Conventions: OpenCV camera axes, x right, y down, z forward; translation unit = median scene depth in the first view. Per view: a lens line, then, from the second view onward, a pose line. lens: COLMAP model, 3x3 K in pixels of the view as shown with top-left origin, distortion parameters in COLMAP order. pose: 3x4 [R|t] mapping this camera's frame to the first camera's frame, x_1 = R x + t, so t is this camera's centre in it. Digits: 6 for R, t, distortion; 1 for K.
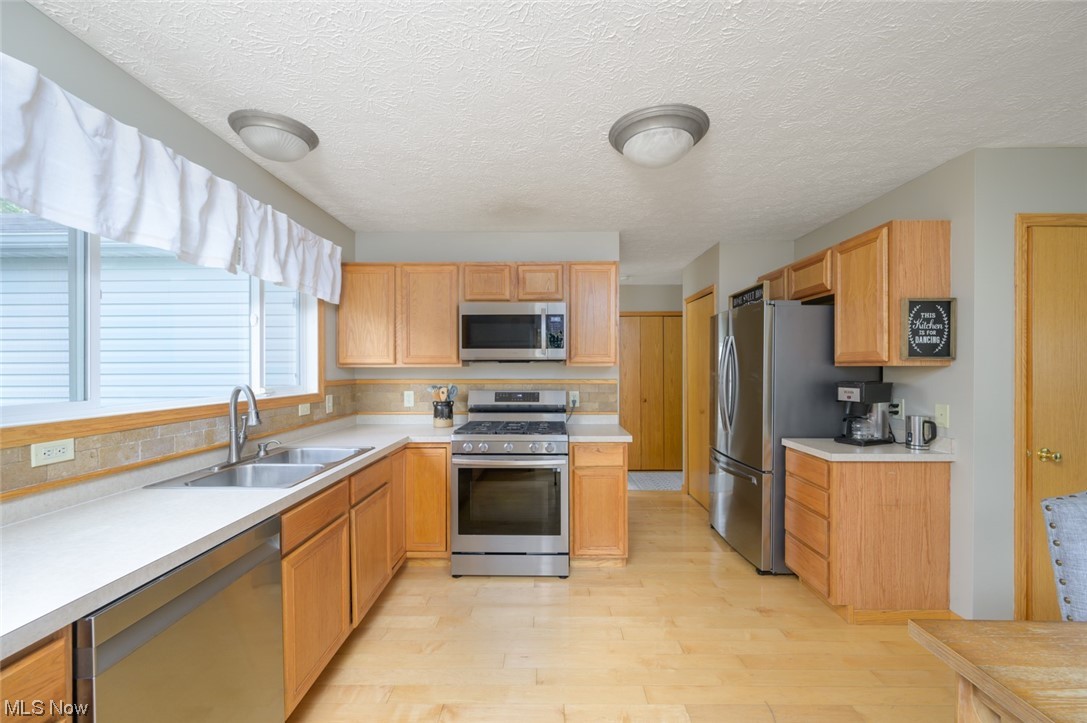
lens RADIAL K [[436.4, 0, 543.4], [0, 436.4, 366.2], [0, 0, 1]] dist [-0.000289, 0.000125]
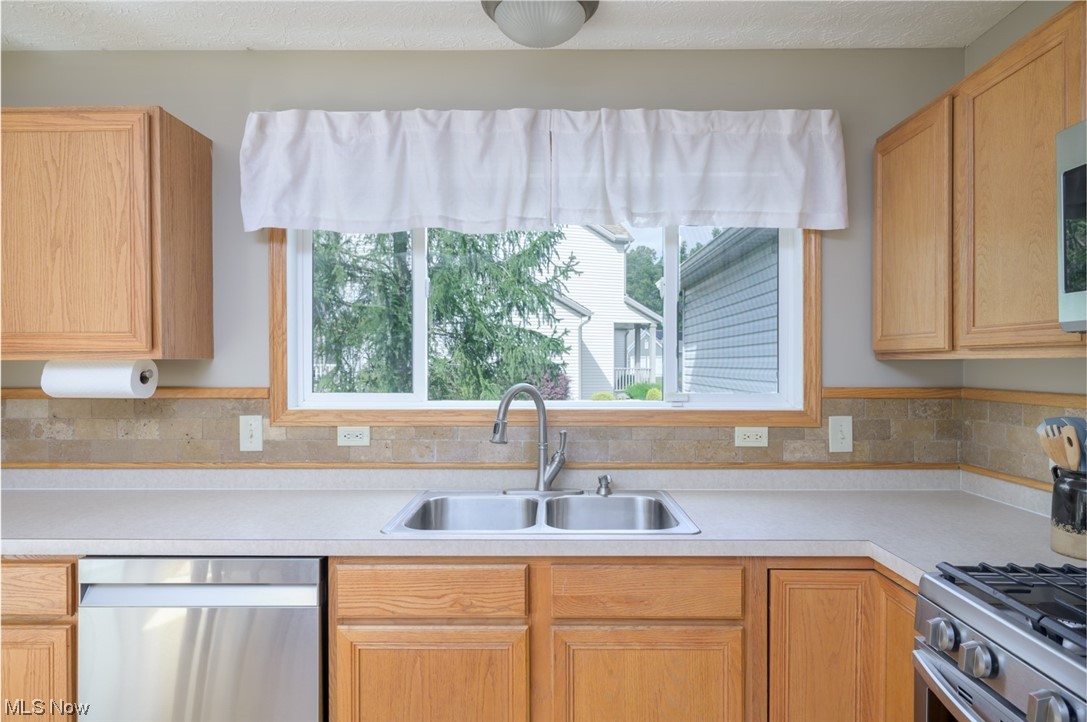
lens RADIAL K [[635.4, 0, 544.0], [0, 635.4, 363.7], [0, 0, 1]] dist [-0.000555, 0.000542]
pose [[0.006261, 0.002203, -0.999978, 0.271478], [0.003218, 0.999992, 0.002223, 0.004998], [0.999975, -0.003232, 0.006254, 0.793084]]
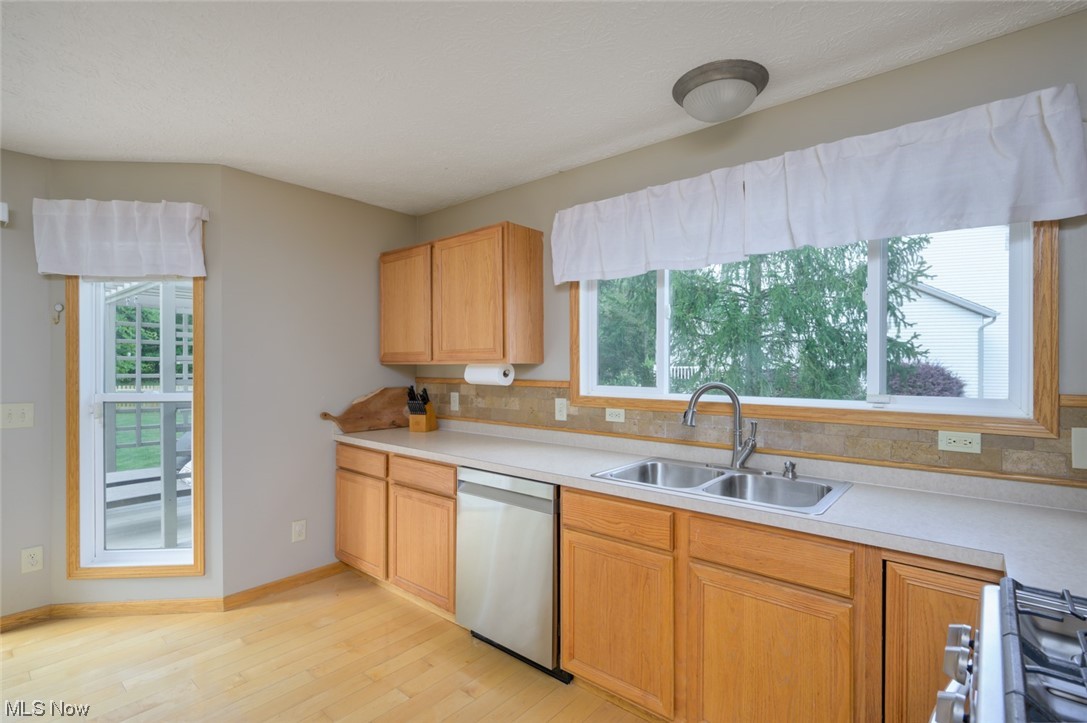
lens RADIAL K [[505.0, 0, 548.0], [0, 505.0, 364.8], [0, 0, 1]] dist [0.001188, 0.001383]
pose [[-0.629876, -0.001081, -0.776695, 0.283724], [0.000925, 0.999997, -0.002141, 0.005060], [0.776695, -0.002067, -0.629874, 1.079881]]
